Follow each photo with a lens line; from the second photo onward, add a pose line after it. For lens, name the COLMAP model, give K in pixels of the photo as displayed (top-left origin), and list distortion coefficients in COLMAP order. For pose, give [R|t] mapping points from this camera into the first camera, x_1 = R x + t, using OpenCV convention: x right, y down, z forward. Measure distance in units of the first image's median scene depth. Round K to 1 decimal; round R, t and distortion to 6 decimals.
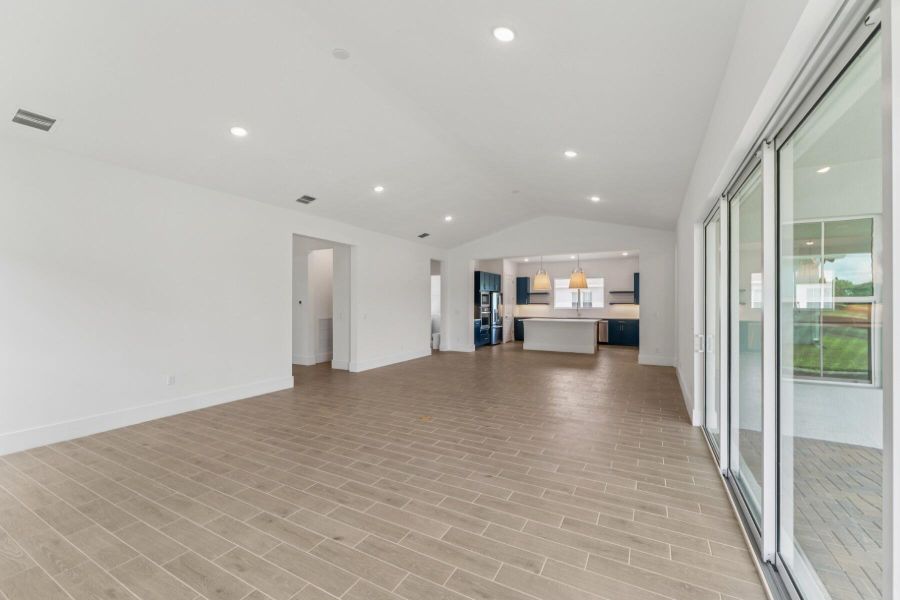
lens RADIAL K [[376.6, 0, 440.0], [0, 376.6, 300.1], [0, 0, 1]] dist [-0.000590, -0.000049]
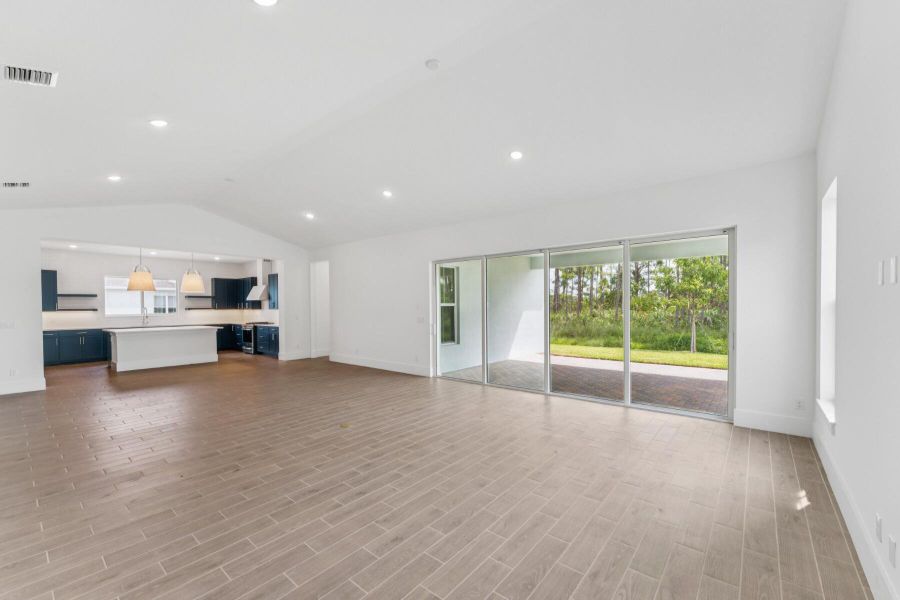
lens RADIAL K [[376.6, 0, 450.8], [0, 376.6, 306.0], [0, 0, 1]] dist [-0.000590, -0.000049]
pose [[0.167919, 0.000239, 0.985801, -0.682676], [-0.000012, 1.000000, -0.000241, 0.004968], [-0.985801, 0.000029, 0.167919, 0.415932]]
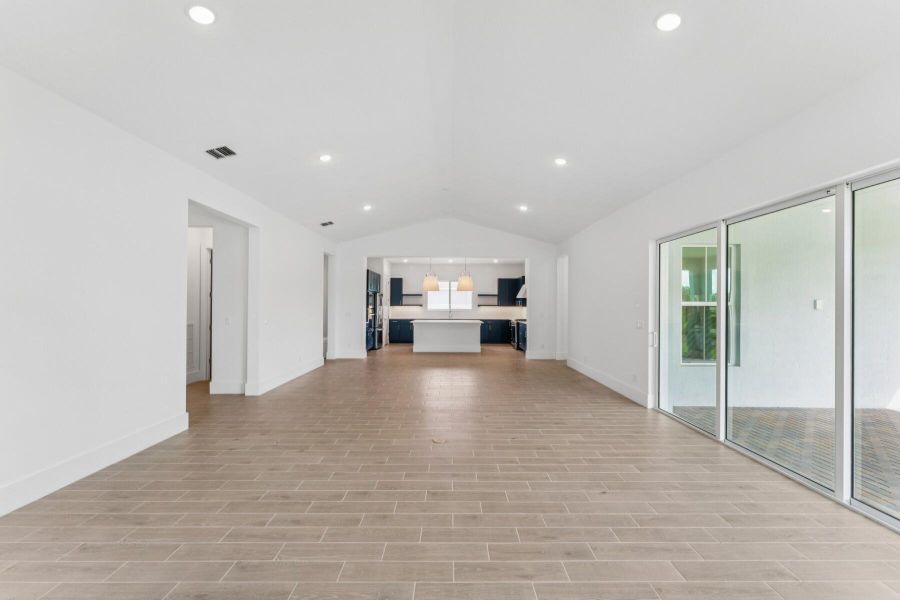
lens RADIAL K [[376.6, 0, 451.2], [0, 376.6, 302.2], [0, 0, 1]] dist [-0.000590, -0.000049]
pose [[0.865979, 0.008759, 0.500004, -0.318039], [-0.009938, 0.999951, -0.000305, 0.001761], [-0.499982, -0.004705, 0.866023, 0.186505]]
